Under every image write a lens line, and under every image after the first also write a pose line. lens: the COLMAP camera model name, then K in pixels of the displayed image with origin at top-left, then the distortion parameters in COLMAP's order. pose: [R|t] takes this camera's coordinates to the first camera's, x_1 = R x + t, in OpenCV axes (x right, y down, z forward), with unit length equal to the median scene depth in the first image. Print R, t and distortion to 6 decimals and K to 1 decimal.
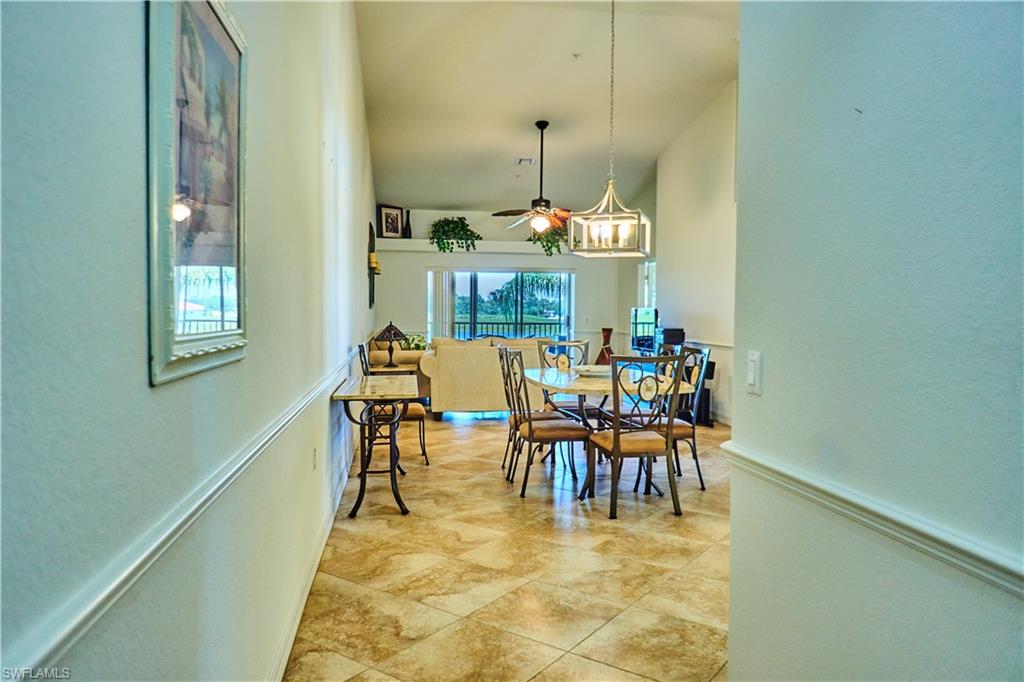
lens RADIAL K [[694.6, 0, 527.1], [0, 694.6, 337.3], [0, 0, 1]] dist [-0.002845, -0.005588]
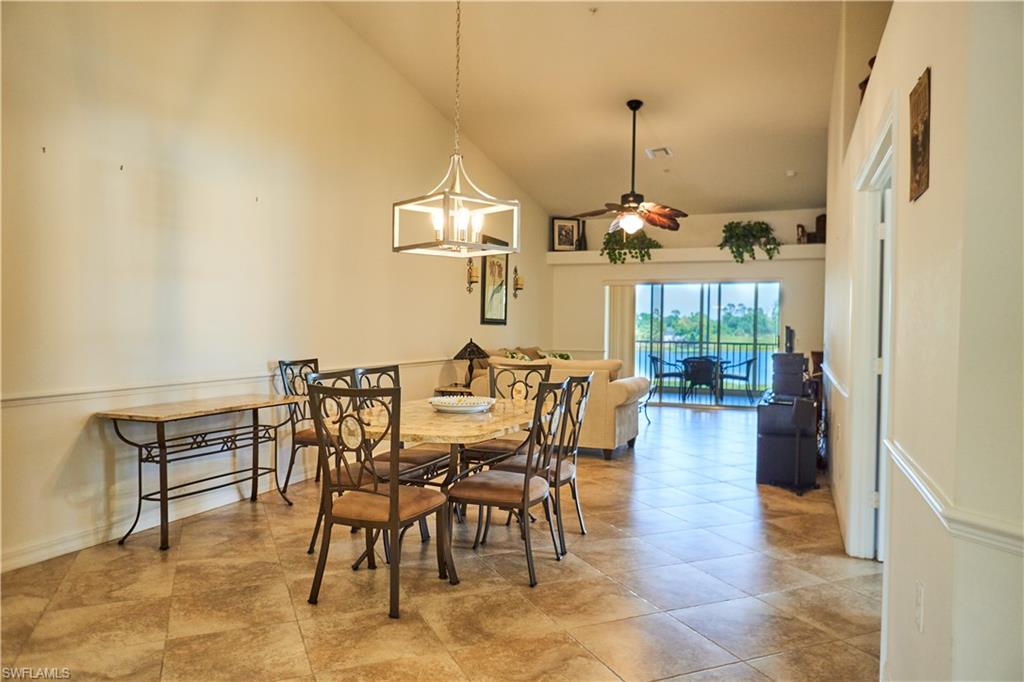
lens RADIAL K [[694.6, 0, 536.6], [0, 694.6, 337.3], [0, 0, 1]] dist [-0.002845, -0.005588]
pose [[0.860592, 0.011803, -0.509159, 0.453265], [-0.025818, 0.999457, -0.020469, -0.009656], [0.508641, 0.030761, 0.860429, 0.304112]]
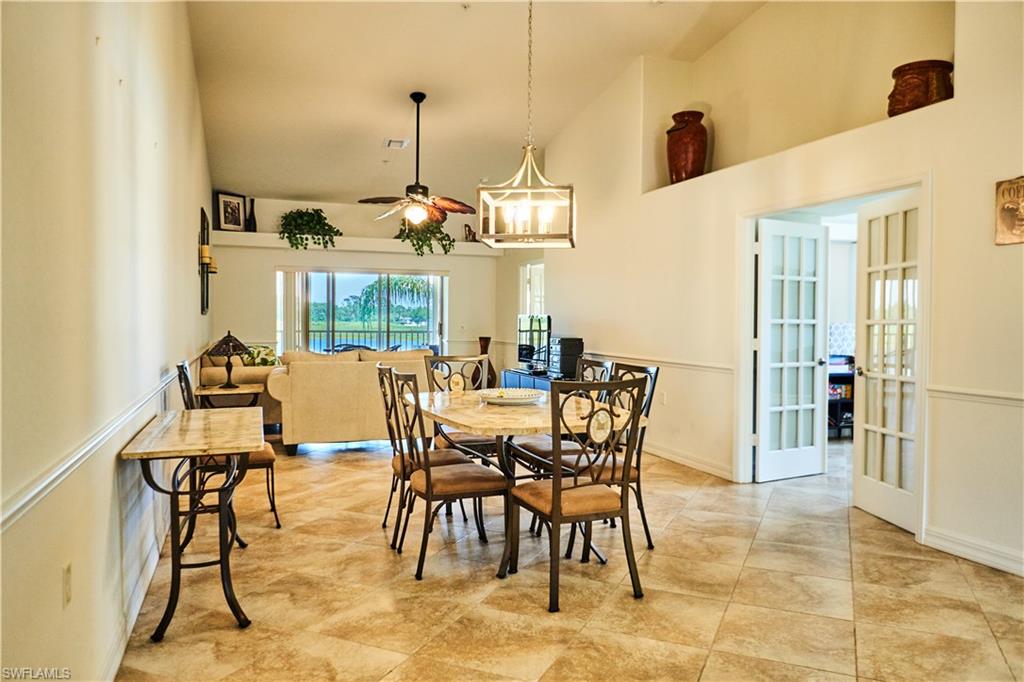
lens RADIAL K [[694.6, 0, 514.5], [0, 694.6, 338.3], [0, 0, 1]] dist [-0.002845, -0.005588]
pose [[0.982288, -0.005507, 0.187296, -0.029996], [0.007108, 0.999944, -0.007875, -0.007593], [-0.187242, 0.009067, 0.982272, 0.199412]]
